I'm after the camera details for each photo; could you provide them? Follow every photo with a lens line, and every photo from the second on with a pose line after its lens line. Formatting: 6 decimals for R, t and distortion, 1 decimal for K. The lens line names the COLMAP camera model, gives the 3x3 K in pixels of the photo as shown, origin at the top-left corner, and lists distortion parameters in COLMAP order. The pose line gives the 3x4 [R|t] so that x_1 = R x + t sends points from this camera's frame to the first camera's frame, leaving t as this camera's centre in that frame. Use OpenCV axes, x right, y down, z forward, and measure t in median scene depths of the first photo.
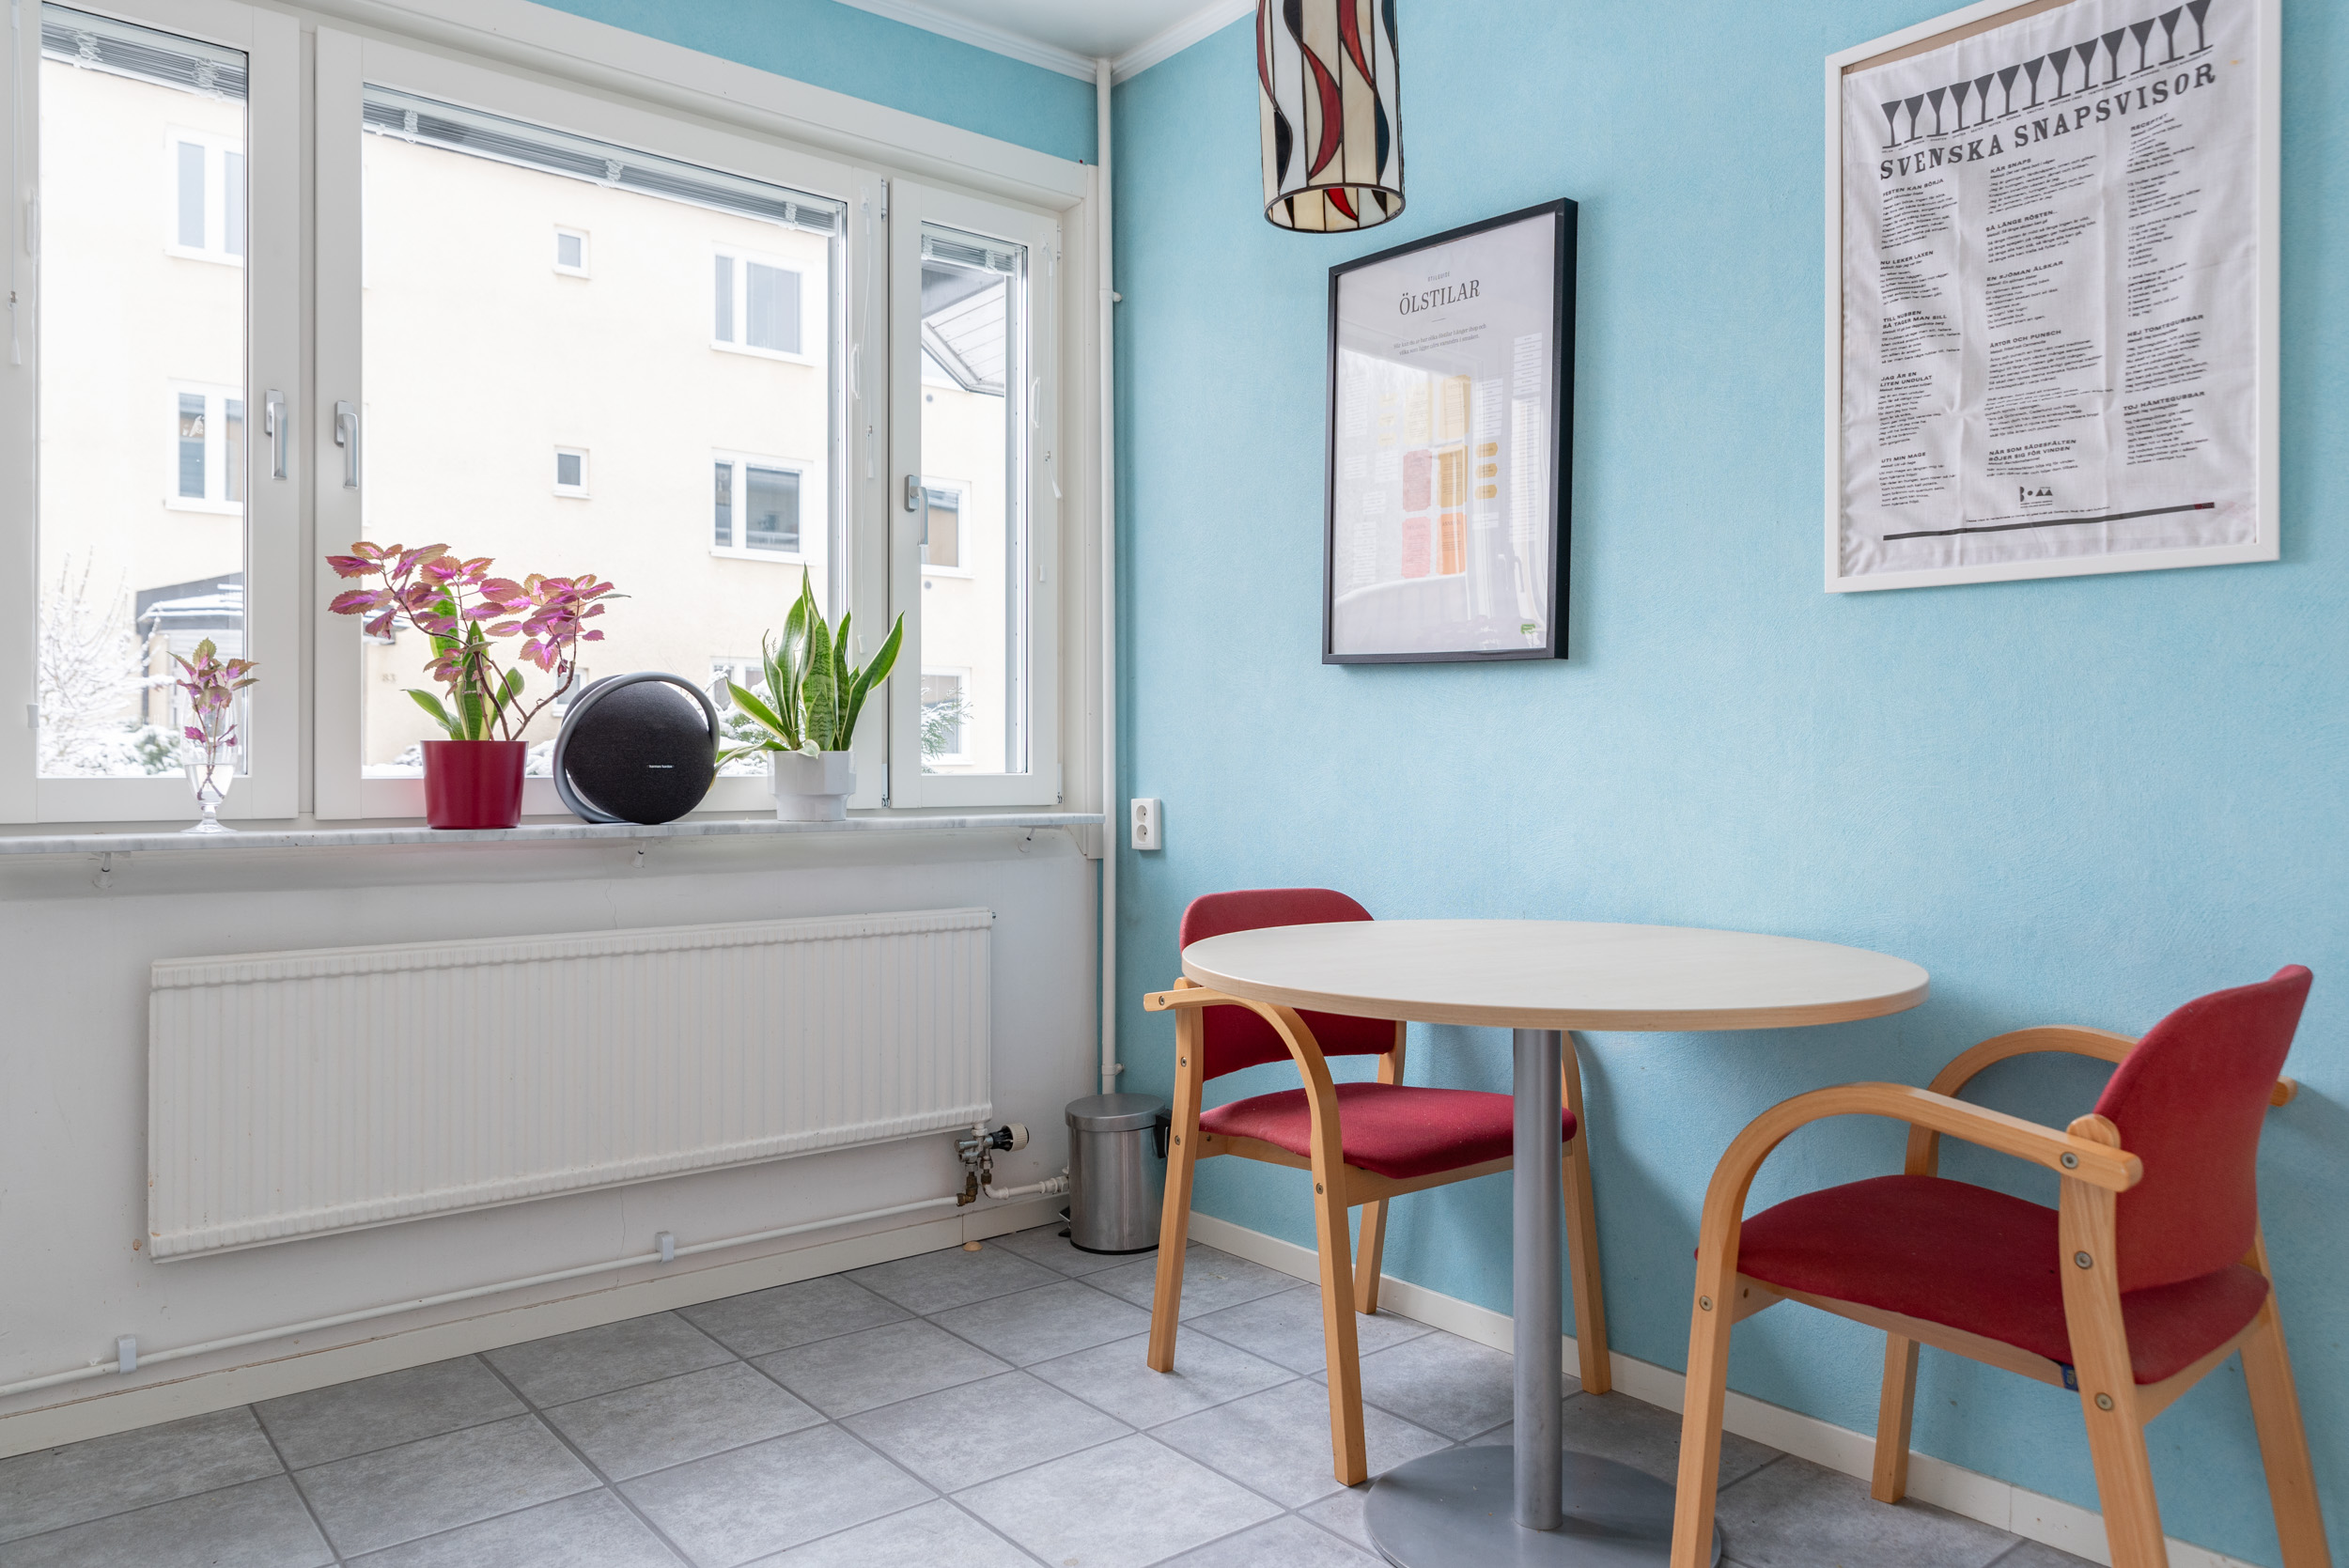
lens RADIAL K [[1606.6, 0, 1216.8], [0, 1606.6, 754.9], [0, 0, 1]] dist [0.008071, -0.008517]
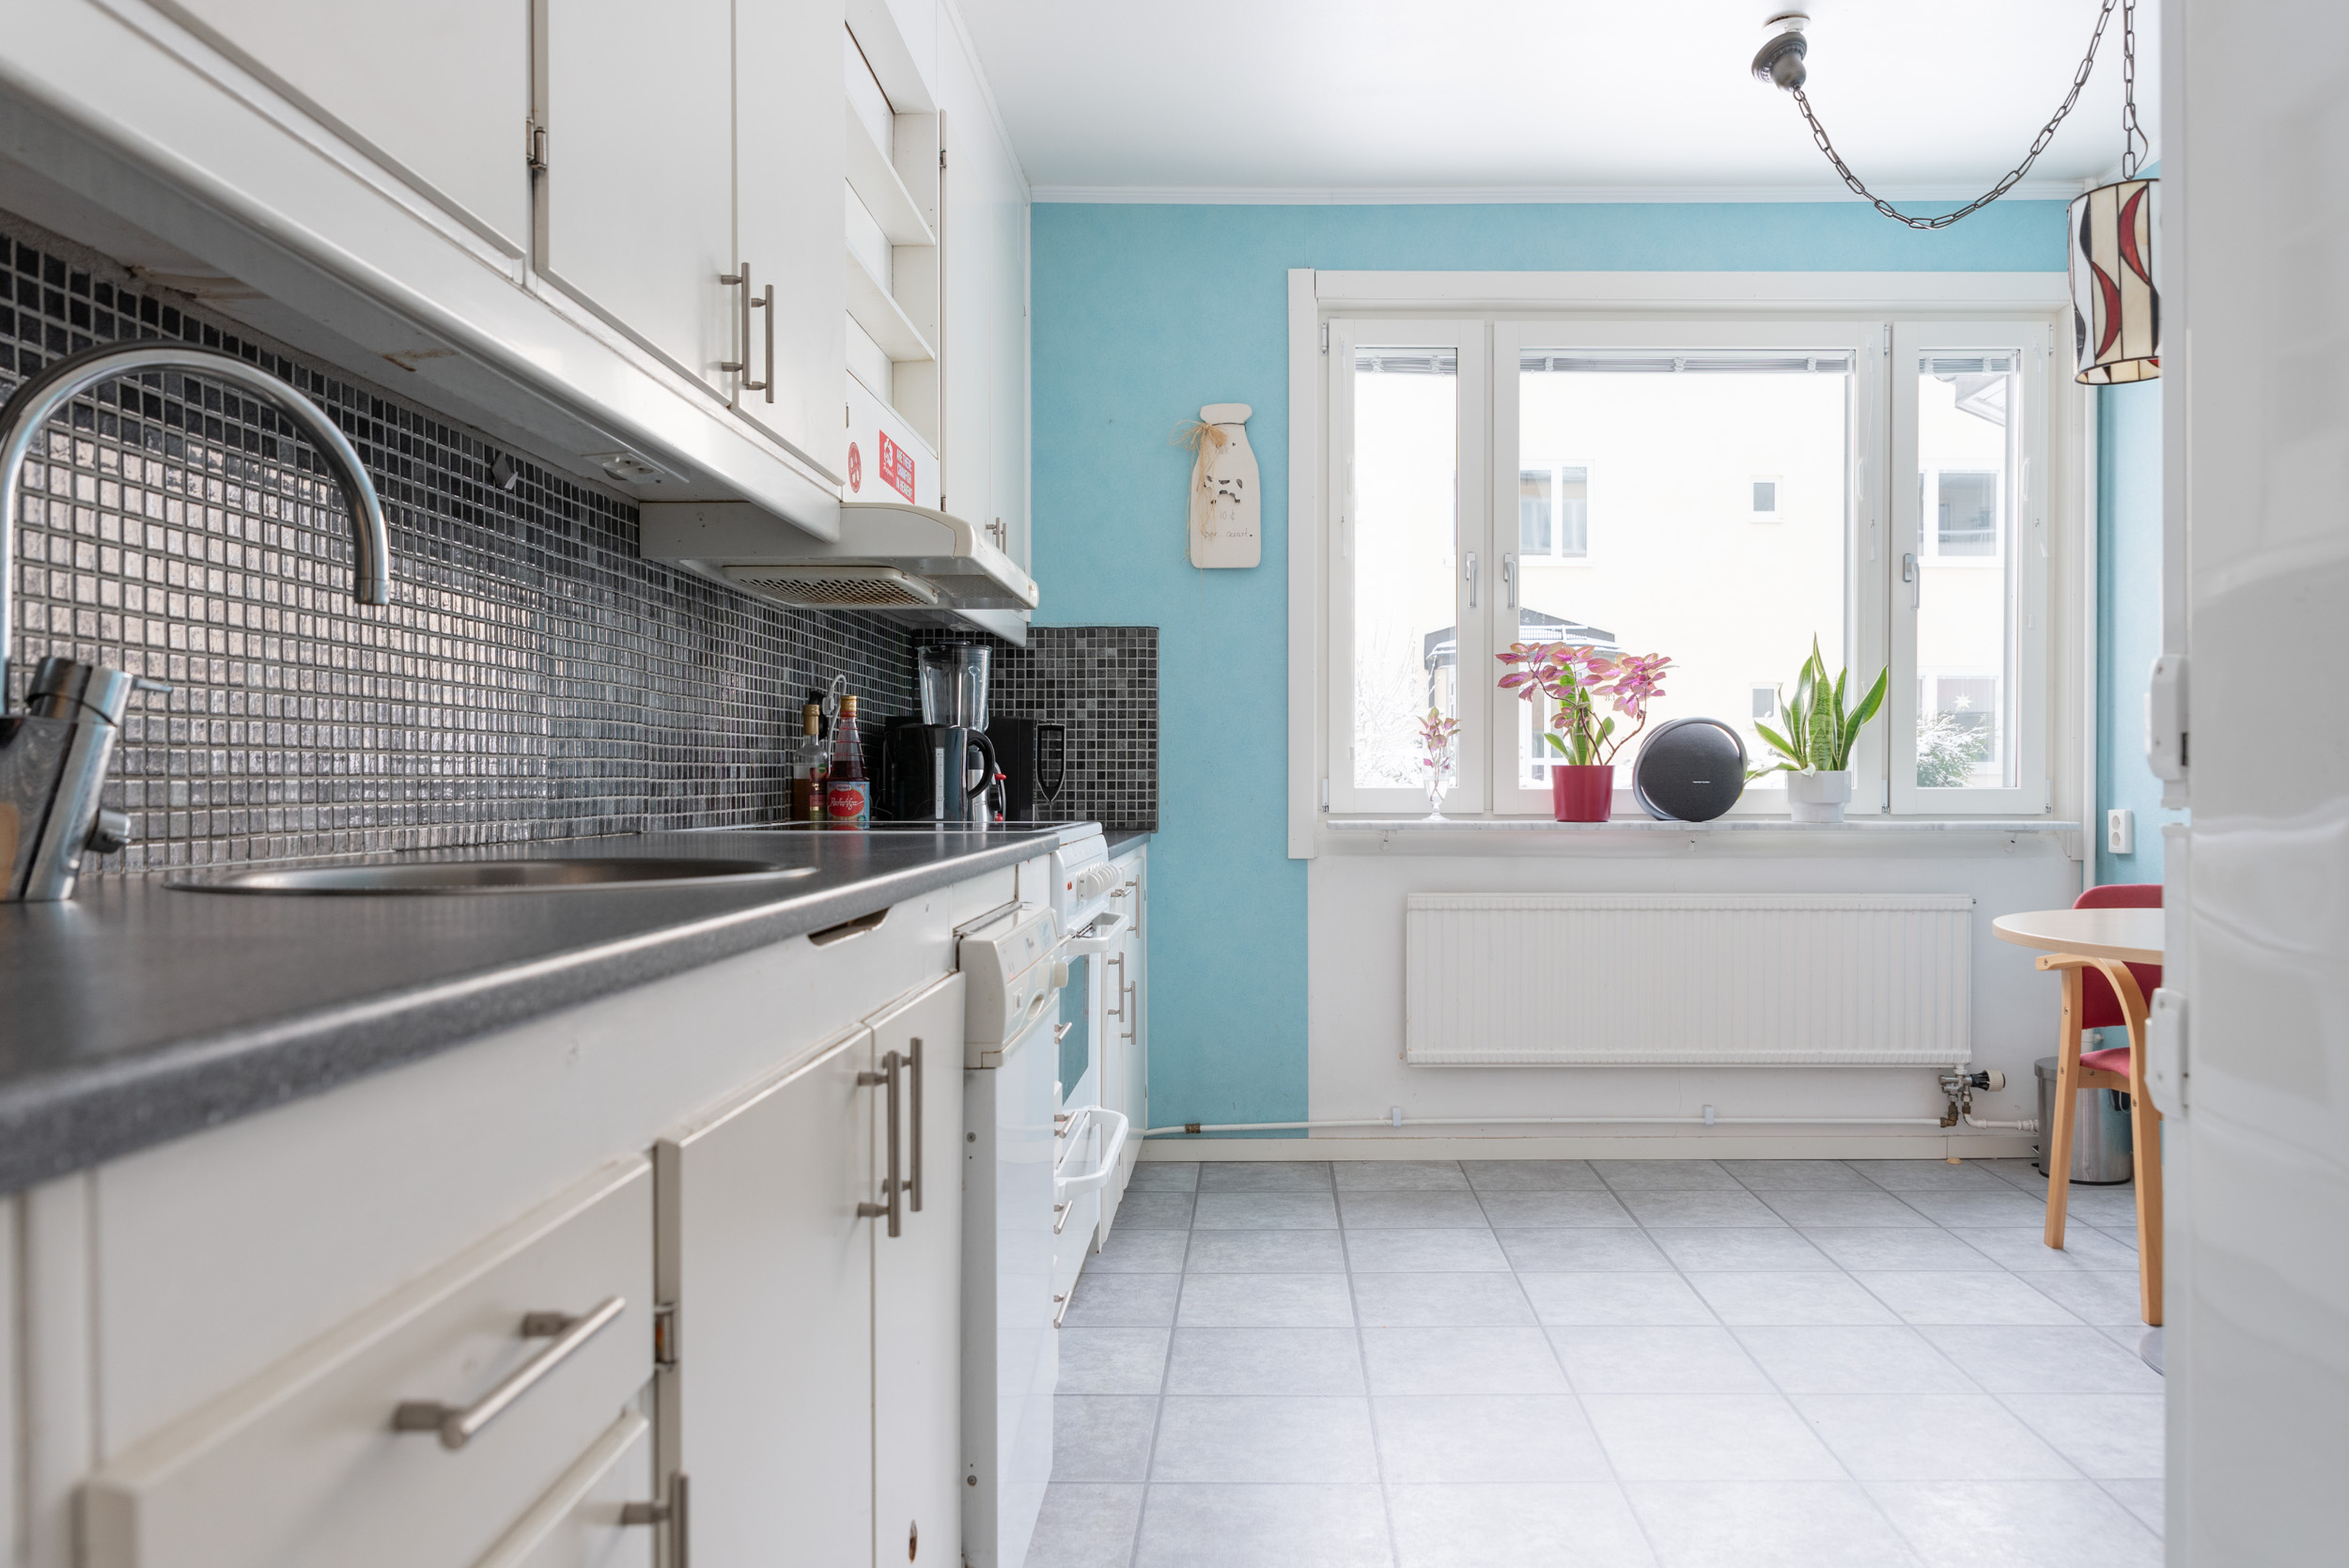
lens RADIAL K [[1635.5, 0, 1174.5], [0, 1635.5, 784.0], [0, 0, 1]] dist [0.002502, -0.004841]
pose [[0.733978, 0.003867, -0.679162, 0.319405], [0.004953, 0.999927, 0.011046, -0.009978], [0.679155, -0.011471, 0.733905, -0.422270]]
